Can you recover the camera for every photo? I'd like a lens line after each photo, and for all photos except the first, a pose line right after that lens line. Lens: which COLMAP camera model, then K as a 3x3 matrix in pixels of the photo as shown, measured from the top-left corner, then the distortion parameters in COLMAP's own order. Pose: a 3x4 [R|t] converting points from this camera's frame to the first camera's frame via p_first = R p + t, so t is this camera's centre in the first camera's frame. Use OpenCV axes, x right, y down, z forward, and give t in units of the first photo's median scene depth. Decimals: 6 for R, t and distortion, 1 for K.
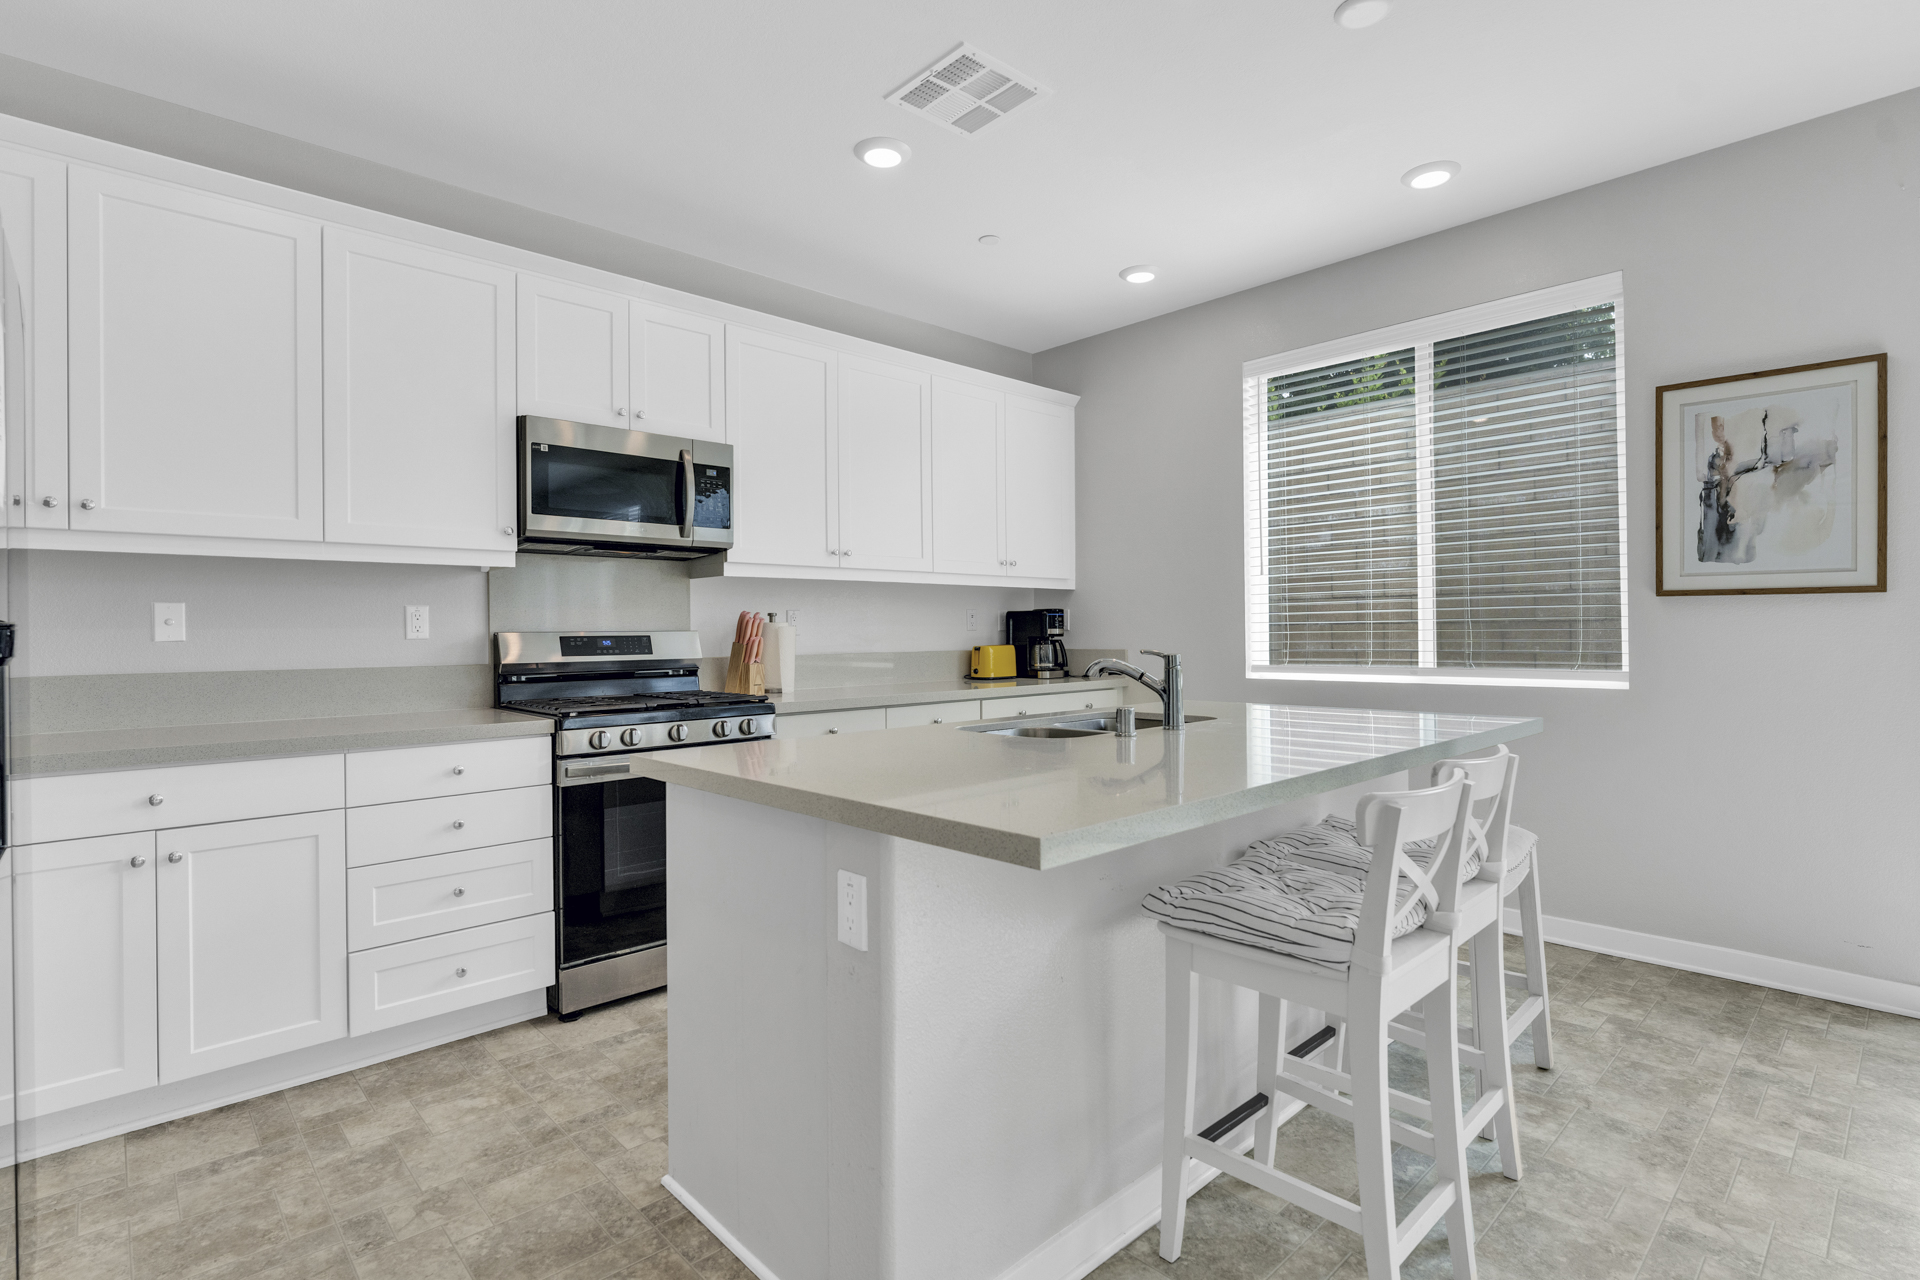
lens RADIAL K [[913.8, 0, 980.4], [0, 913.8, 632.9], [0, 0, 1]] dist [-0.003517, -0.000447]
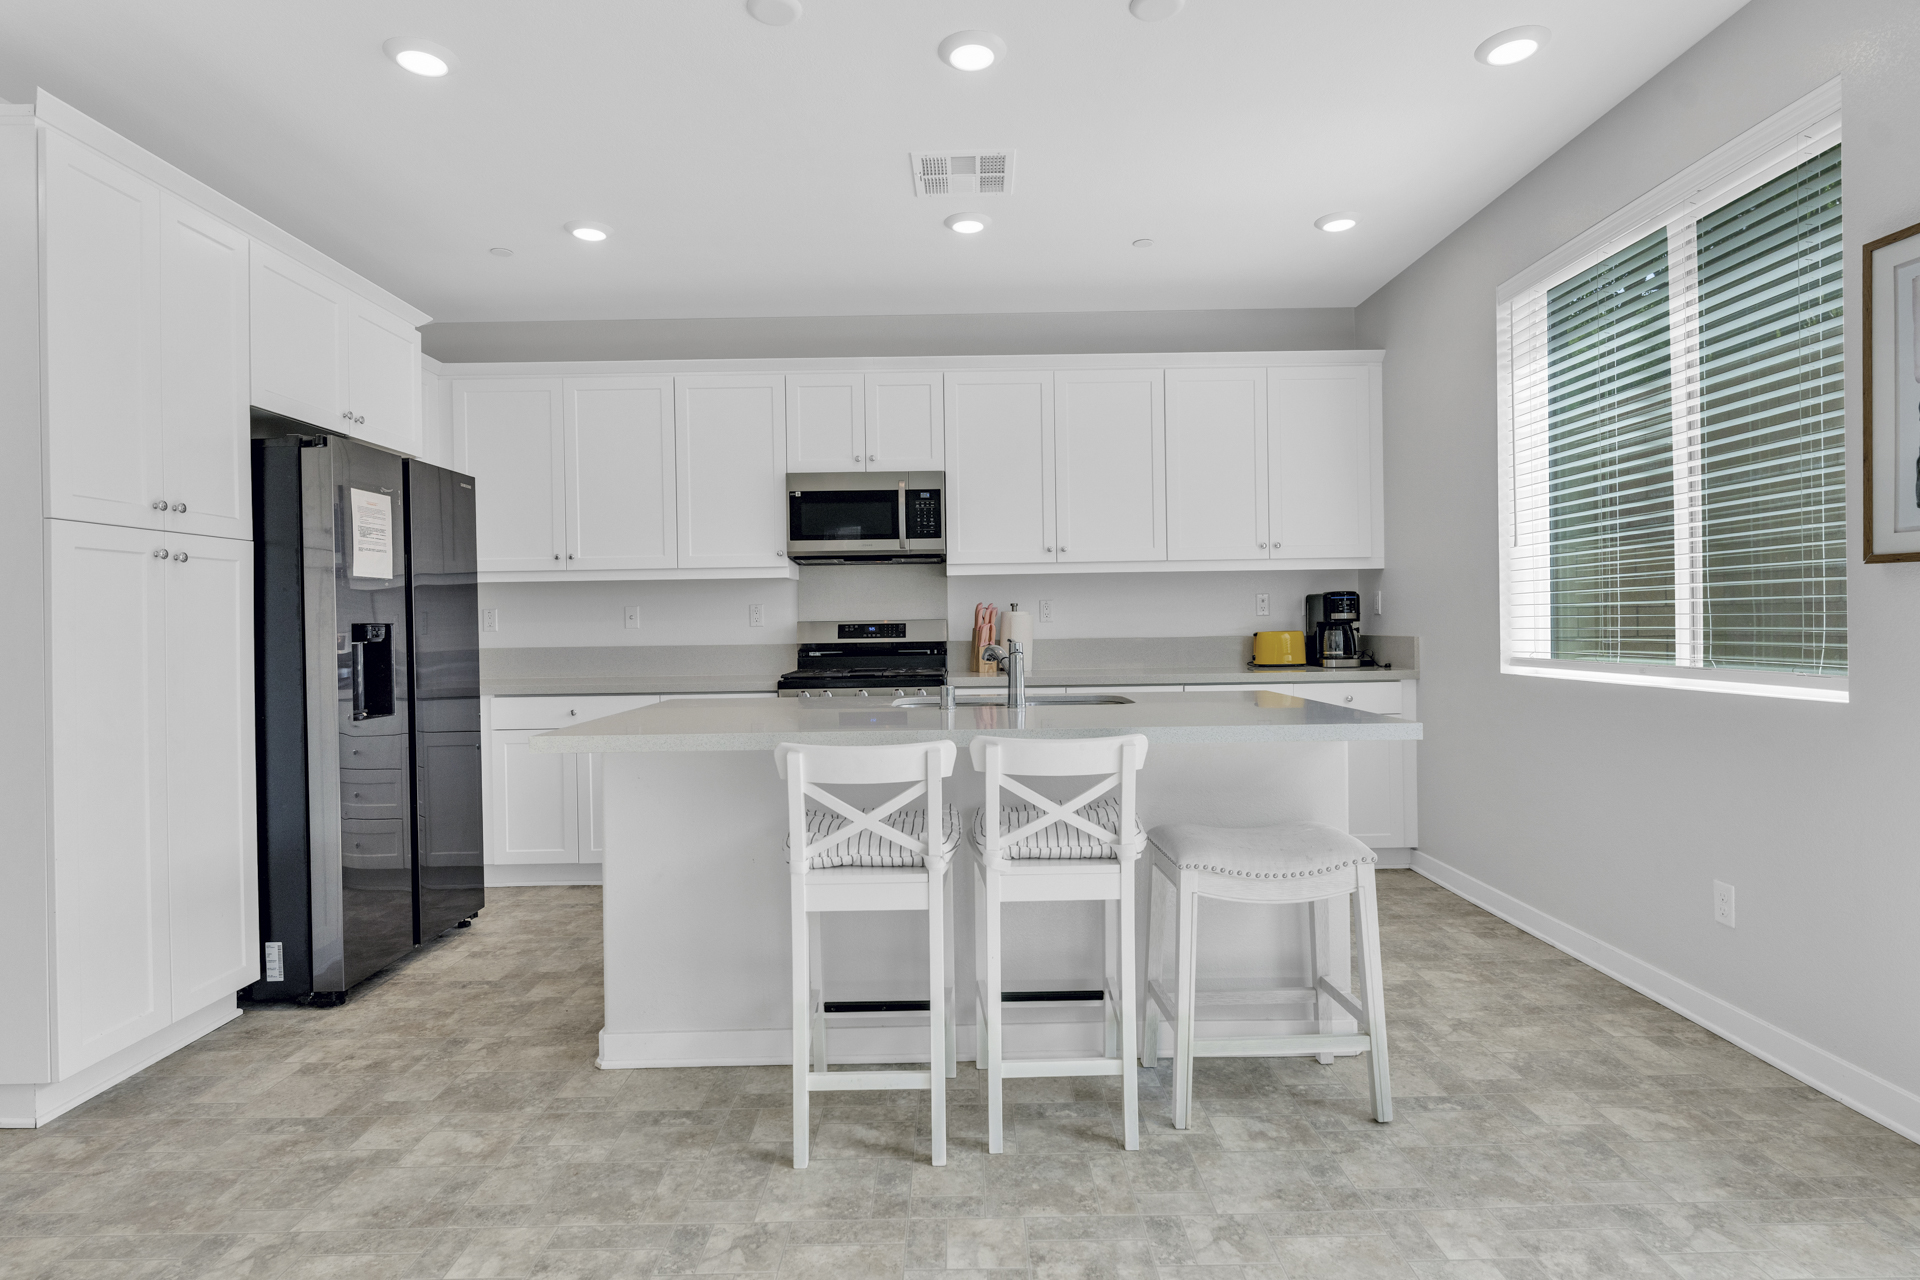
lens RADIAL K [[973.6, 0, 954.6], [0, 973.6, 634.7], [0, 0, 1]] dist [-0.002006, -0.000807]
pose [[0.733672, 0.006690, -0.679471, 0.637660], [0.008564, 0.999781, 0.019091, -0.006811], [0.679450, -0.019826, 0.733454, 0.031441]]
